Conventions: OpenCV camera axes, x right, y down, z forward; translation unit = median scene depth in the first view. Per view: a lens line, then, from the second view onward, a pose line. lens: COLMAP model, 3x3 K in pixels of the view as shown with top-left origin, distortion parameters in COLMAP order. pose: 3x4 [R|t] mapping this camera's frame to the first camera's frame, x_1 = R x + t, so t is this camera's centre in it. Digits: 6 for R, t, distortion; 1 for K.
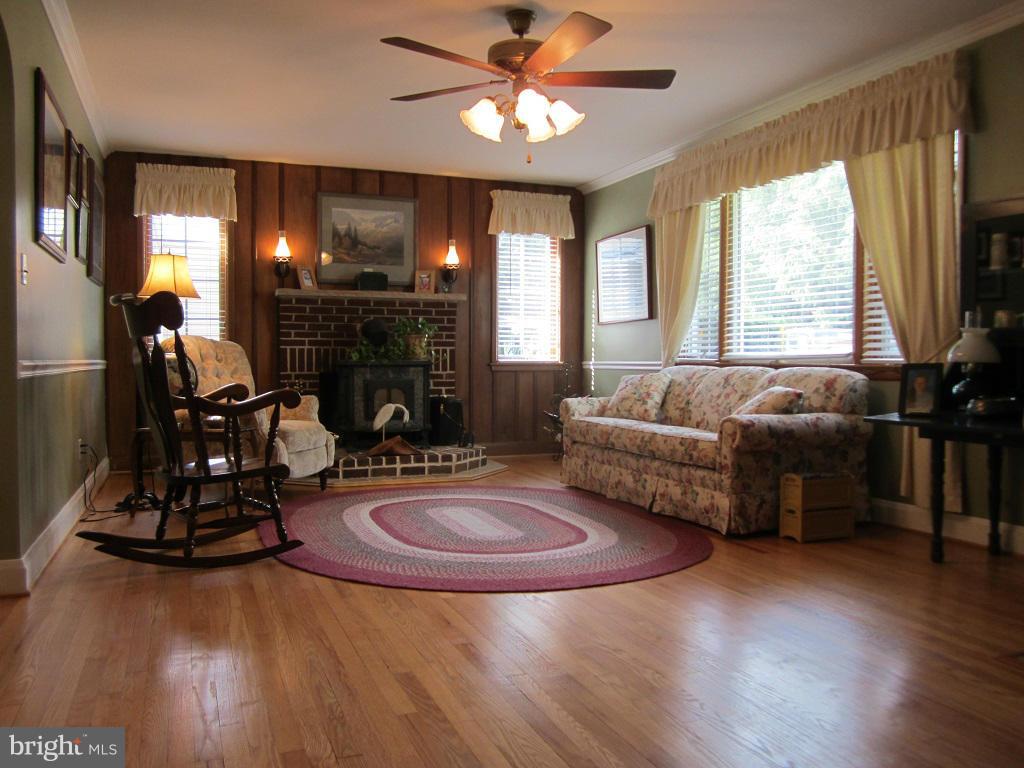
lens RADIAL K [[841.3, 0, 515.9], [0, 841.3, 379.0], [0, 0, 1]] dist [-0.050460, 0.012652]
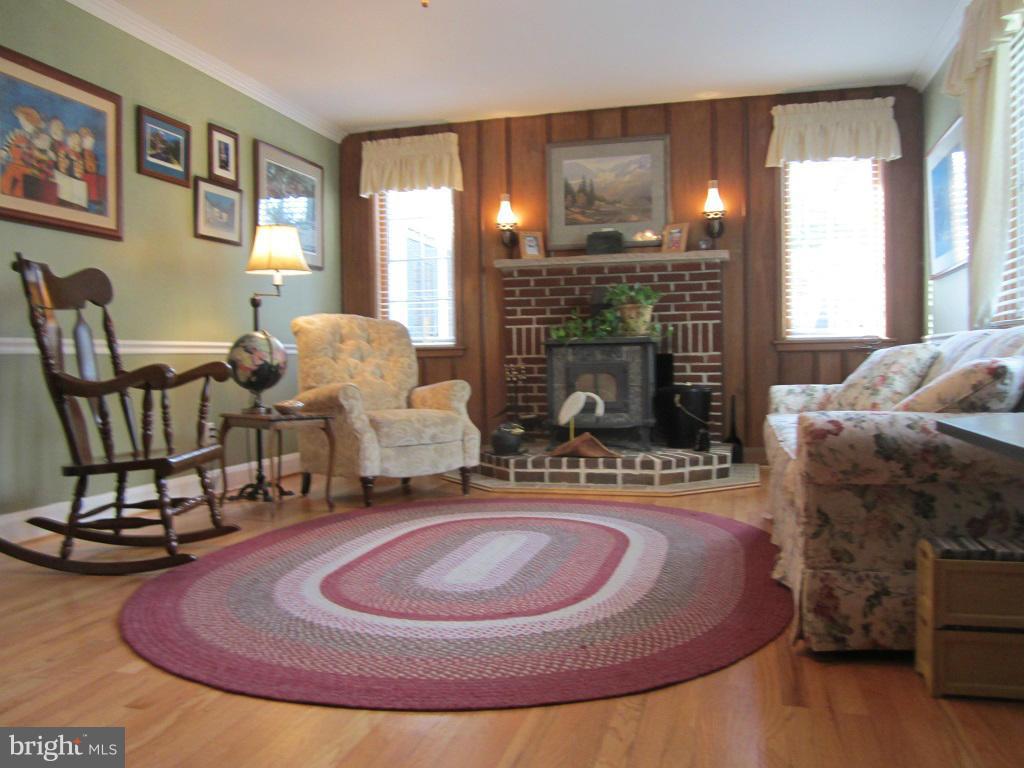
lens RADIAL K [[841.3, 0, 515.9], [0, 841.3, 379.0], [0, 0, 1]] dist [-0.050460, 0.012652]
pose [[0.804214, -0.000382, -0.594340, 0.253658], [0.003004, 0.999990, 0.003422, 0.013317], [0.594333, -0.004537, 0.804206, 0.301820]]
